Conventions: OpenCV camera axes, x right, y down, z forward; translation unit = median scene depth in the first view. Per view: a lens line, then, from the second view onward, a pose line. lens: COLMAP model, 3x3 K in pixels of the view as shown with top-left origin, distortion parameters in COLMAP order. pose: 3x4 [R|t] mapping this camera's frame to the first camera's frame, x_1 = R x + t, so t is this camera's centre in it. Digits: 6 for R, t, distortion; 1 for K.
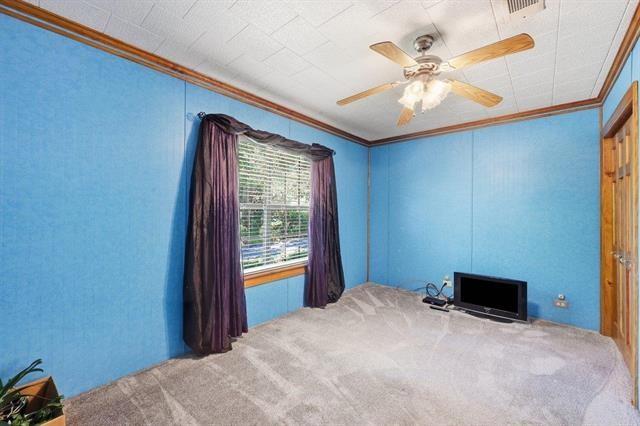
lens RADIAL K [[257.1, 0, 320.1], [0, 257.1, 213.3], [0, 0, 1]] dist [-0.003482, 0.001303]
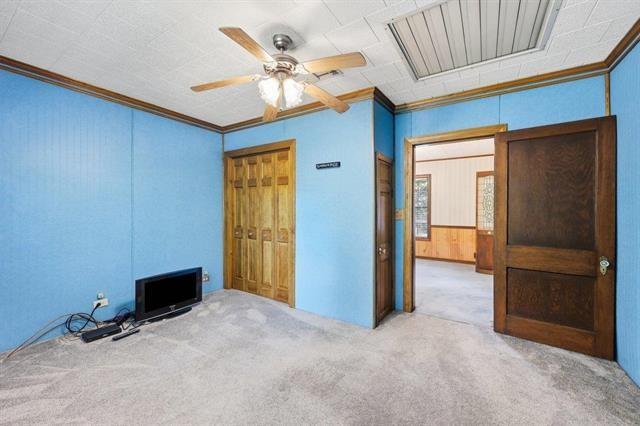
lens RADIAL K [[257.1, 0, 319.4], [0, 257.1, 210.7], [0, 0, 1]] dist [-0.003482, 0.001303]
pose [[-0.145077, -0.008293, 0.989386, -0.396661], [-0.002965, 0.999964, 0.007947, 0.002840], [-0.989416, -0.001781, -0.145097, 0.613390]]
